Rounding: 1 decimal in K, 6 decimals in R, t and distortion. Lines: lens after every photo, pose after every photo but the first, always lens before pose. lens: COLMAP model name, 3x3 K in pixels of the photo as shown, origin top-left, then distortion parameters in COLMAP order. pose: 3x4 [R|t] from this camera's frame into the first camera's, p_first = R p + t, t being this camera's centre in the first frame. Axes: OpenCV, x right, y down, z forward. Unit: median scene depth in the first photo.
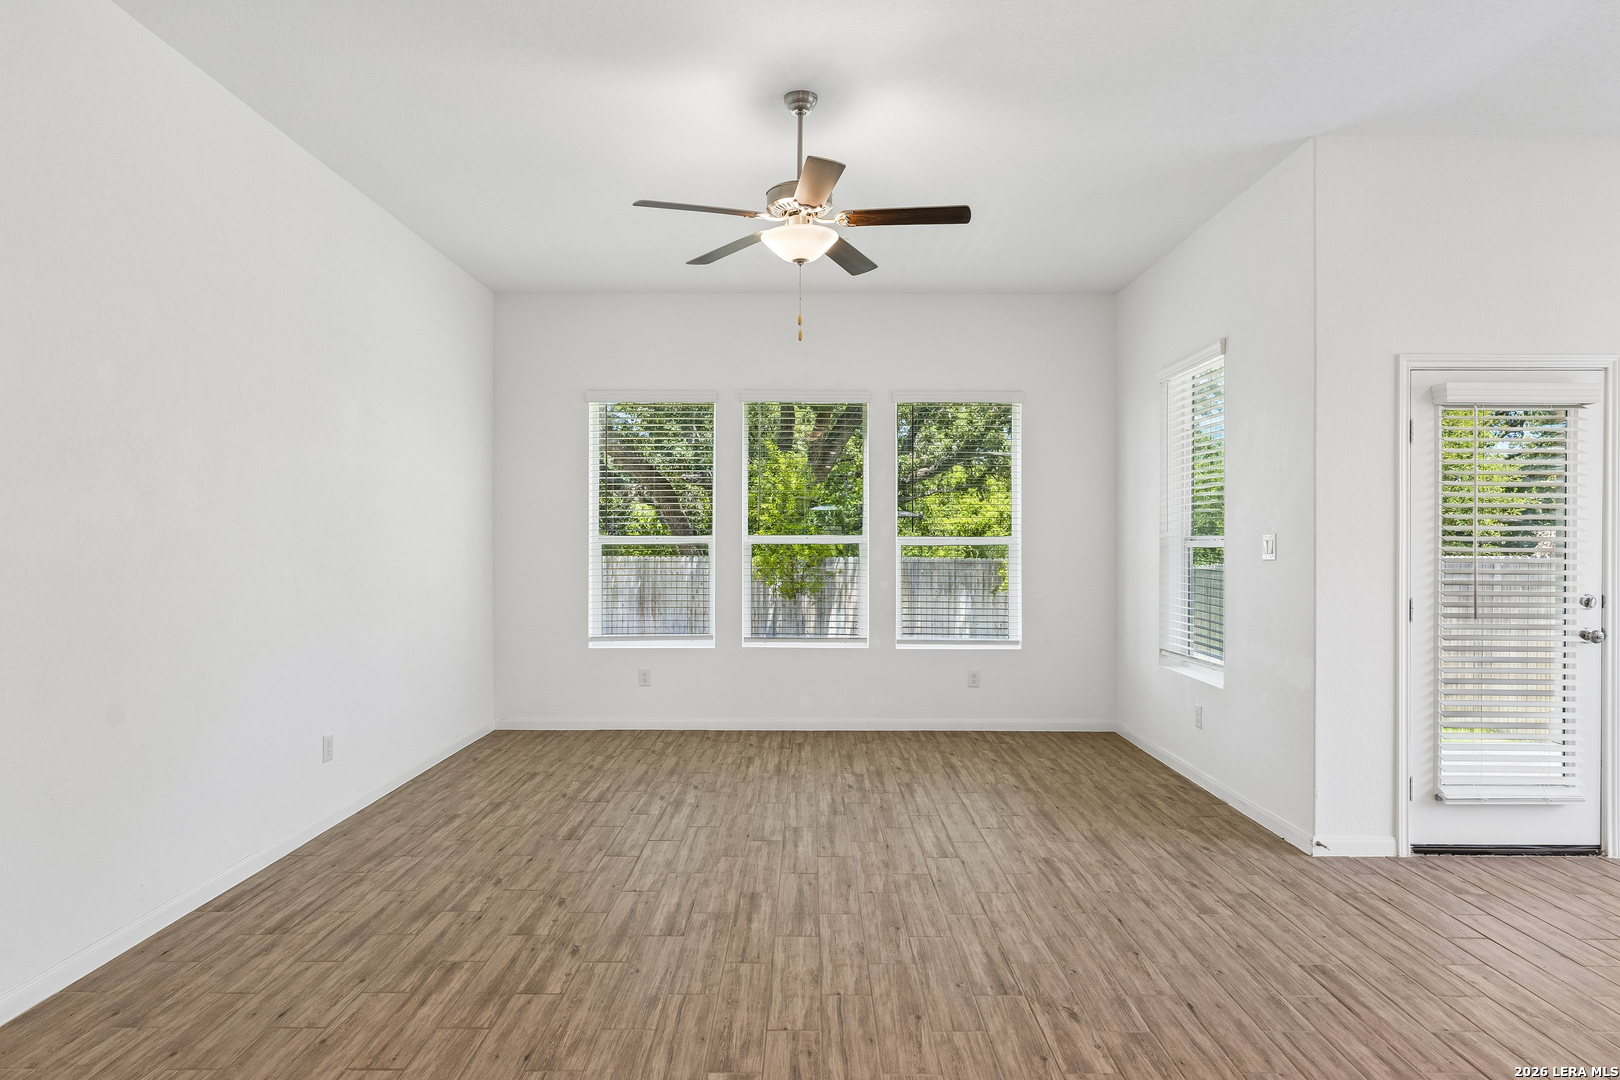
lens RADIAL K [[945.2, 0, 828.0], [0, 945.2, 552.7], [0, 0, 1]] dist [0.002081, 0.000860]
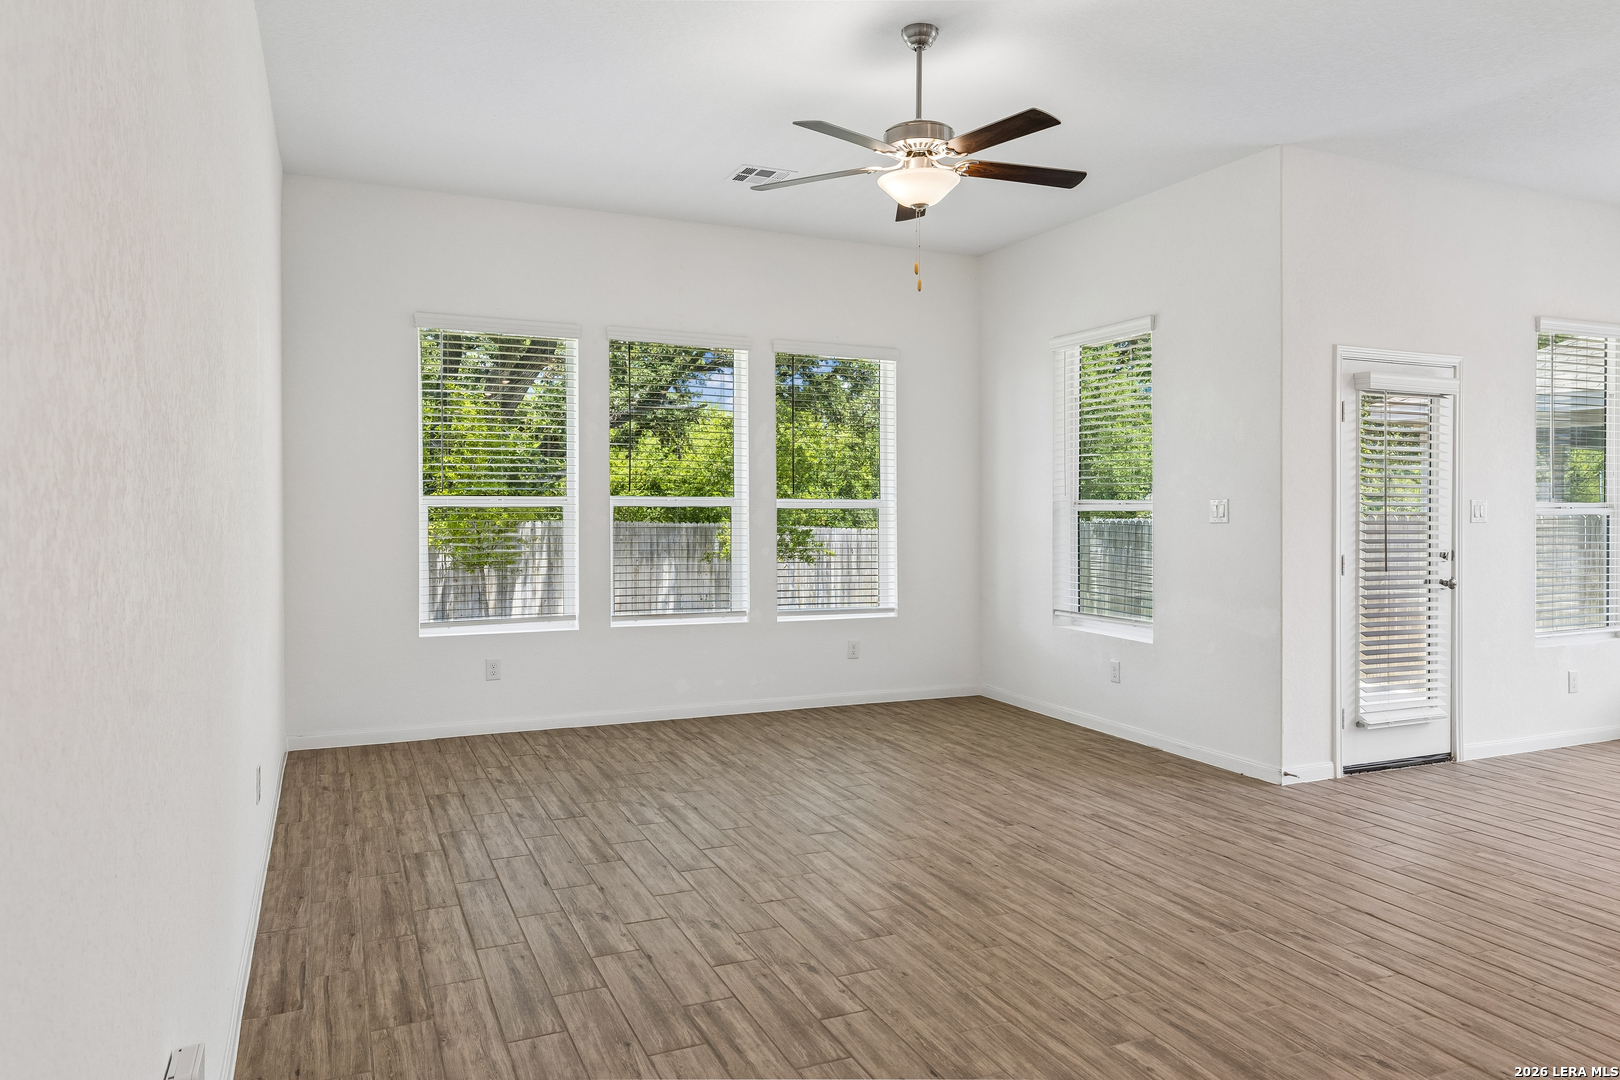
lens RADIAL K [[1074.1, 0, 812.6], [0, 1074.1, 517.7], [0, 0, 1]] dist [0.023141, -0.006092]
pose [[0.908459, -0.001689, 0.417971, -0.530598], [0.000932, 0.999998, 0.002016, -0.000895], [-0.417974, -0.001442, 0.908458, 0.066767]]
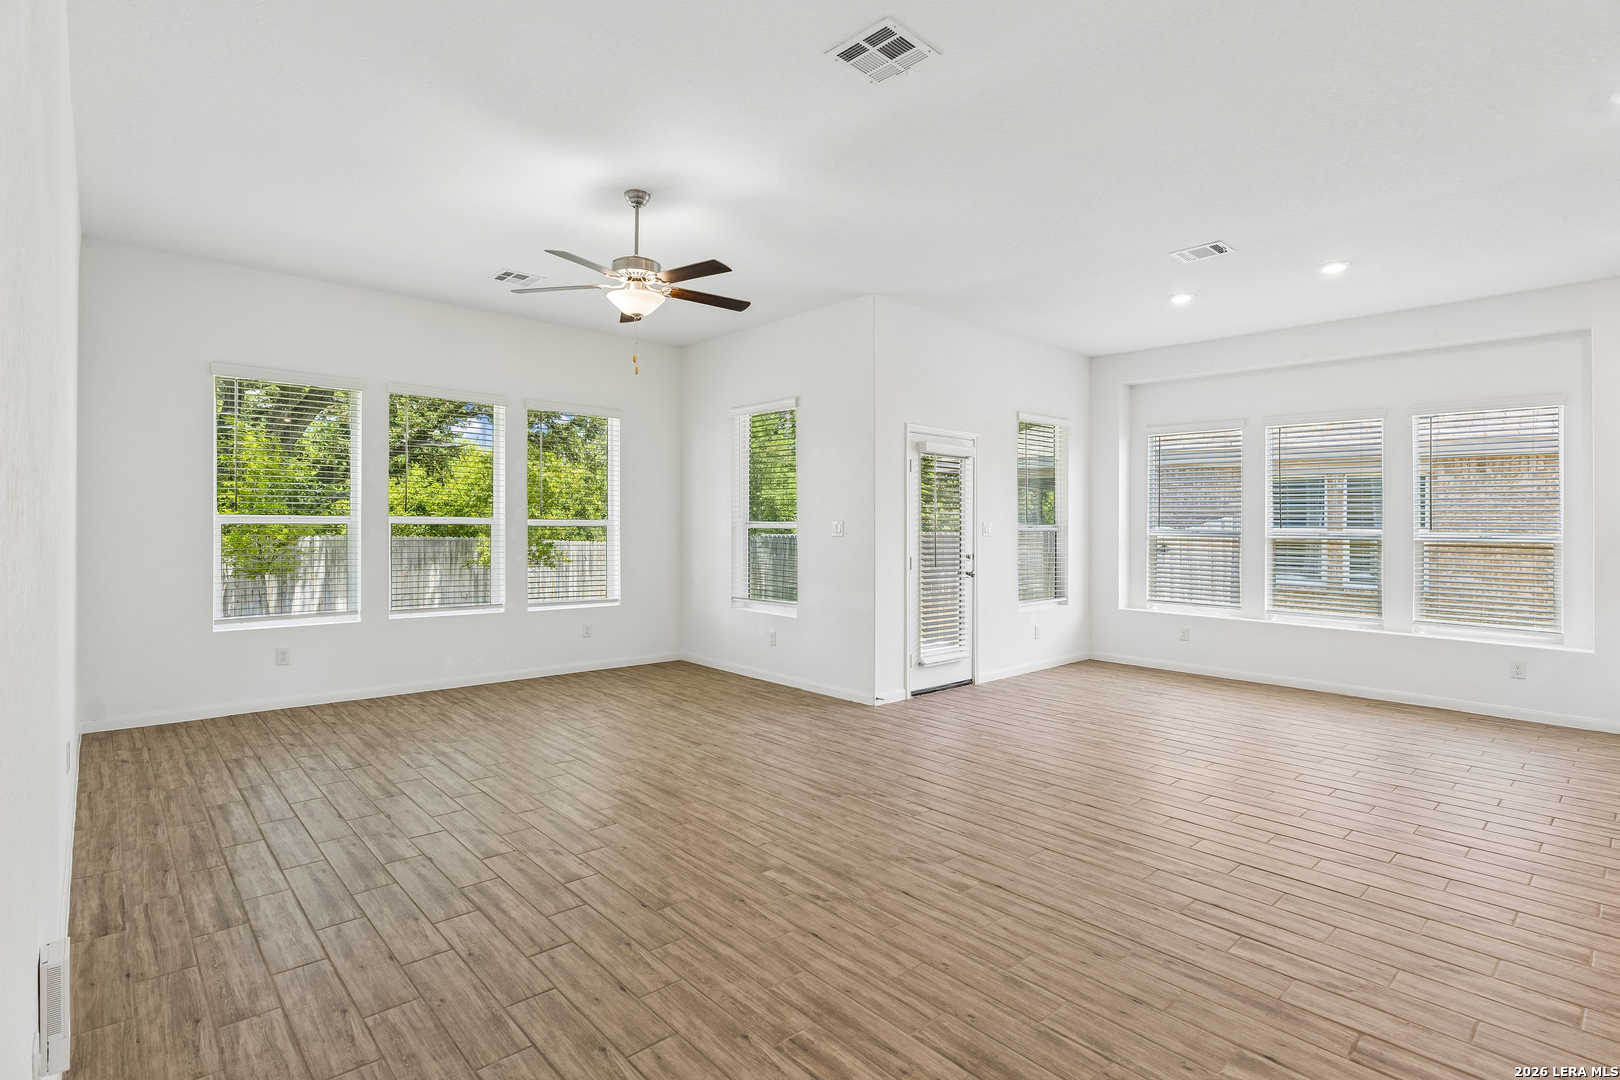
lens RADIAL K [[796.1, 0, 813.2], [0, 796.1, 525.3], [0, 0, 1]] dist [-0.003023, -0.000359]
pose [[0.733847, 0.005280, 0.679294, -0.567520], [-0.000097, 0.999971, -0.007667, -0.000780], [-0.679314, 0.005560, 0.733826, -0.000661]]
